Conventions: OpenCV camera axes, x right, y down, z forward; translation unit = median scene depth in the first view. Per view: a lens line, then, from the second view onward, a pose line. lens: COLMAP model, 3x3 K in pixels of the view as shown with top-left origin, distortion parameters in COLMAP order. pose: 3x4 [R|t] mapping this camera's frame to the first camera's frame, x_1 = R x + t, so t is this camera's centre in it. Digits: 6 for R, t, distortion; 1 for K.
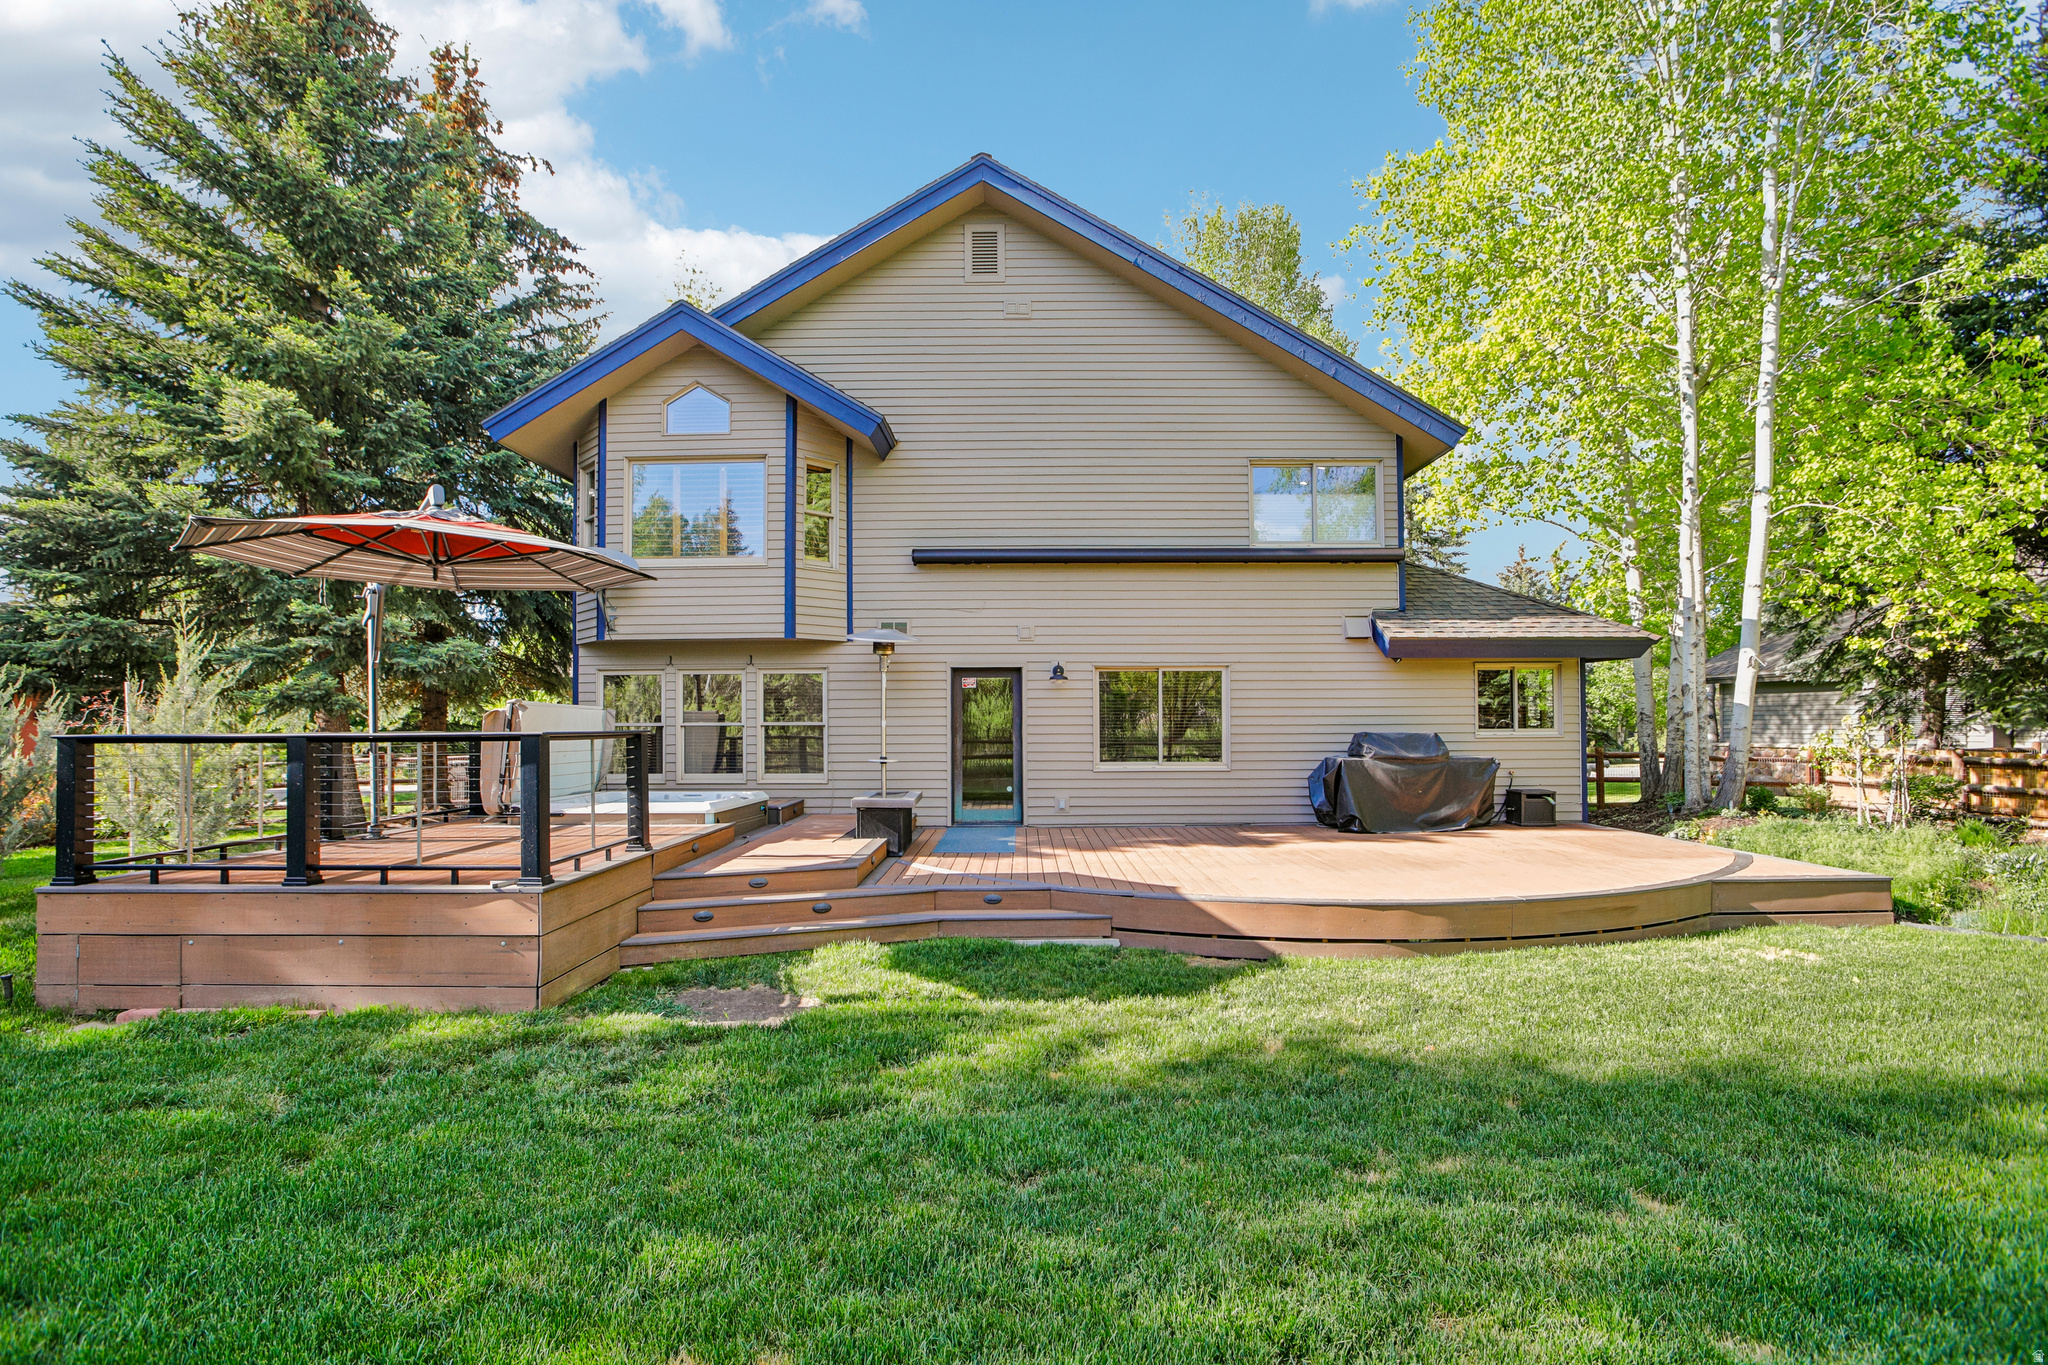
lens RADIAL K [[962.4, 0, 1016.0], [0, 962.4, 680.7], [0, 0, 1]] dist [-0.067548, 0.035863]
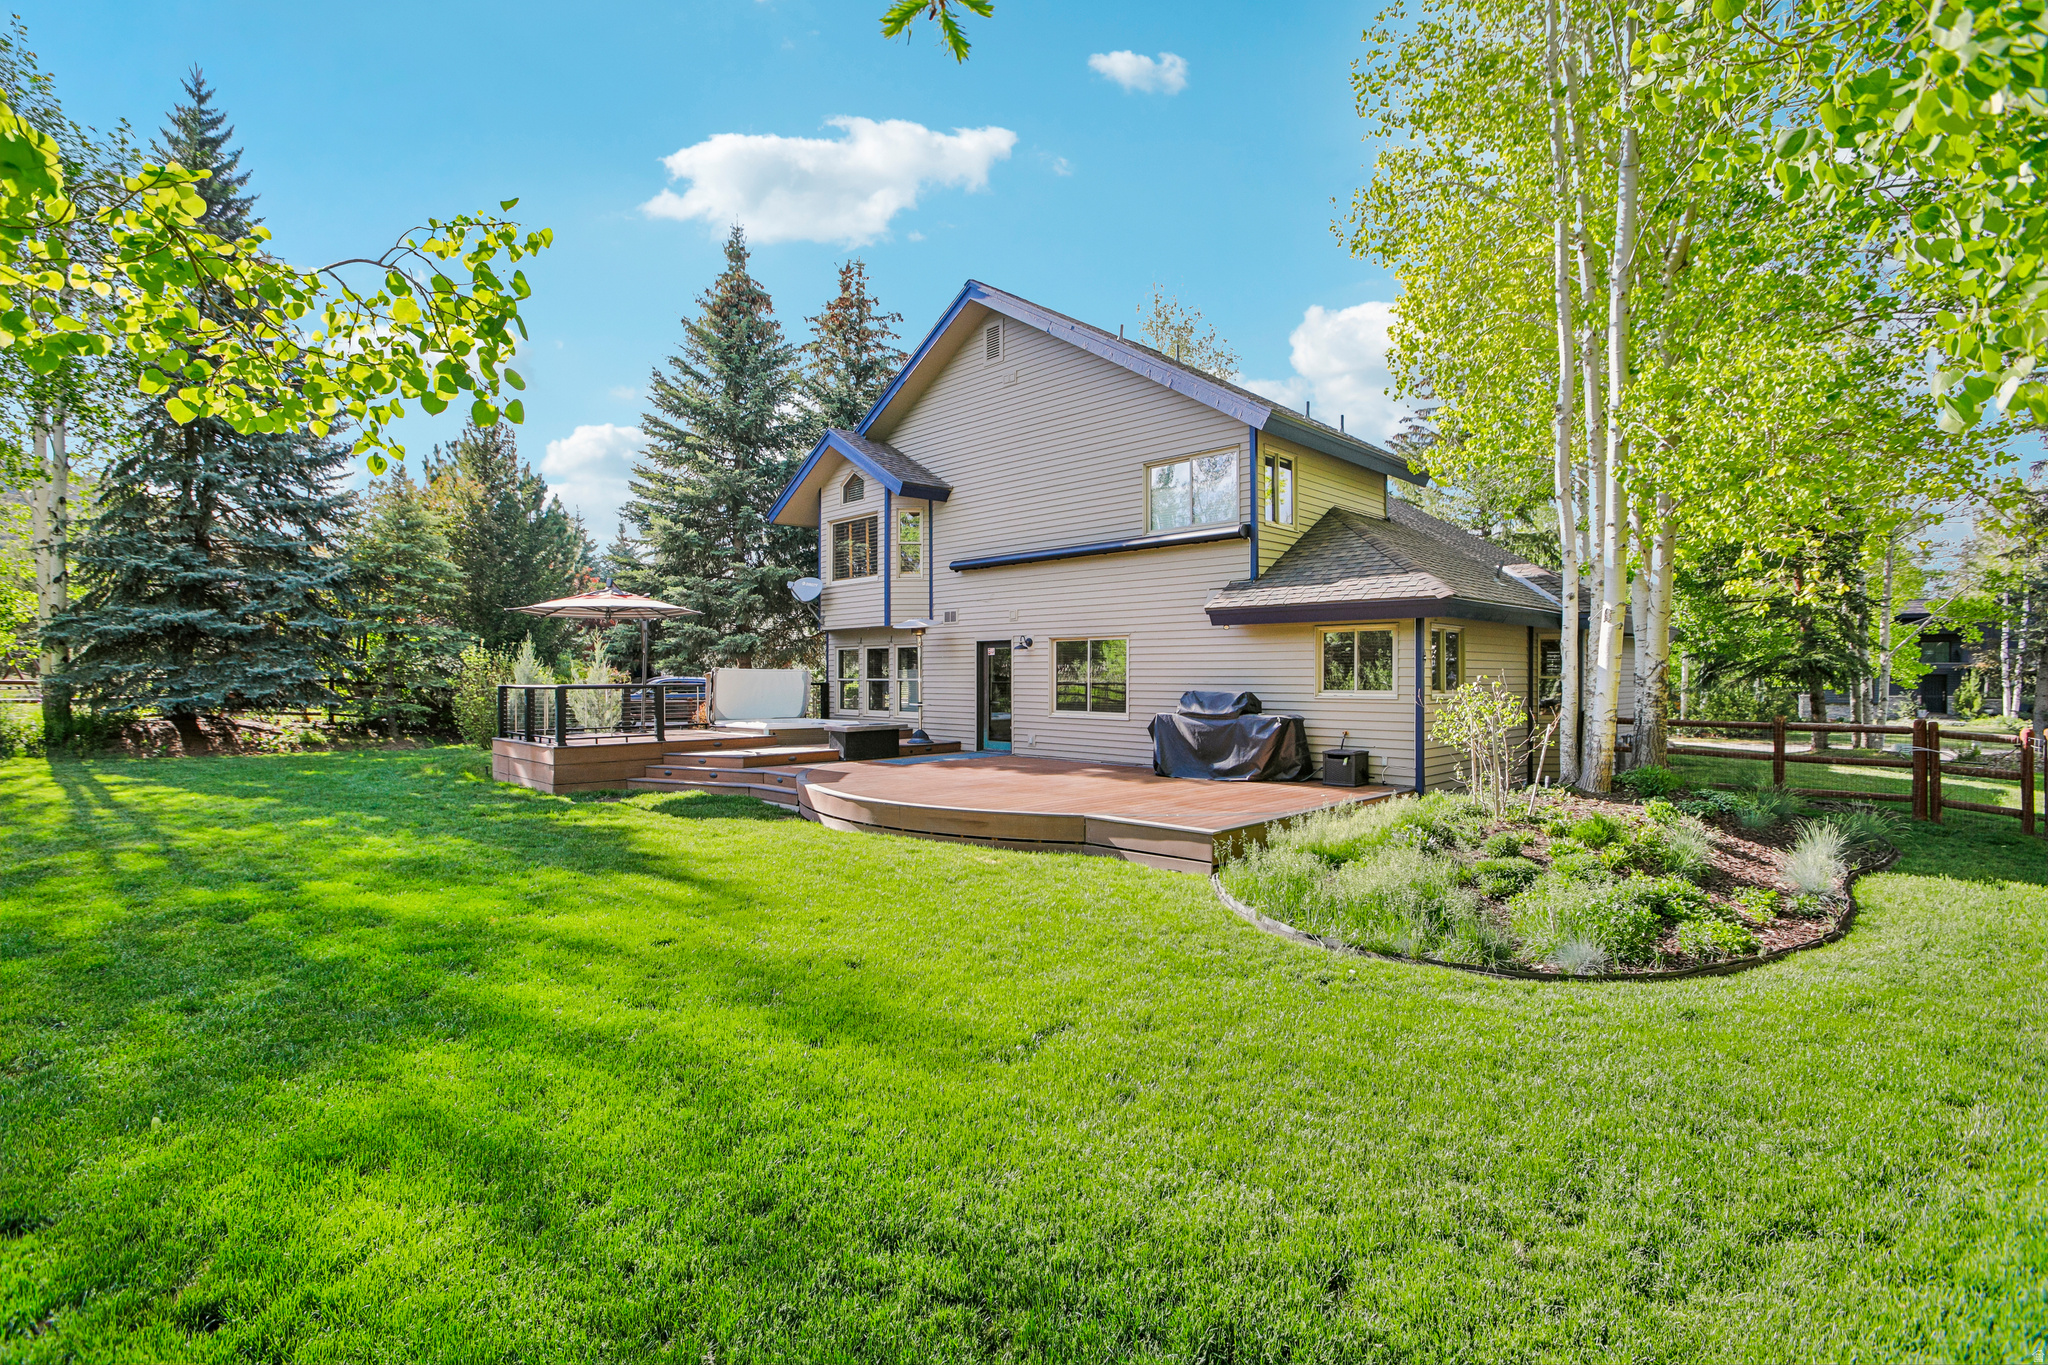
lens RADIAL K [[962.4, 0, 1016.0], [0, 962.4, 680.7], [0, 0, 1]] dist [-0.067548, 0.035863]
pose [[0.684609, 0.009559, -0.728847, 1.037647], [0.034473, 0.998370, 0.045475, -0.018764], [0.728094, -0.056259, 0.683164, 0.041235]]
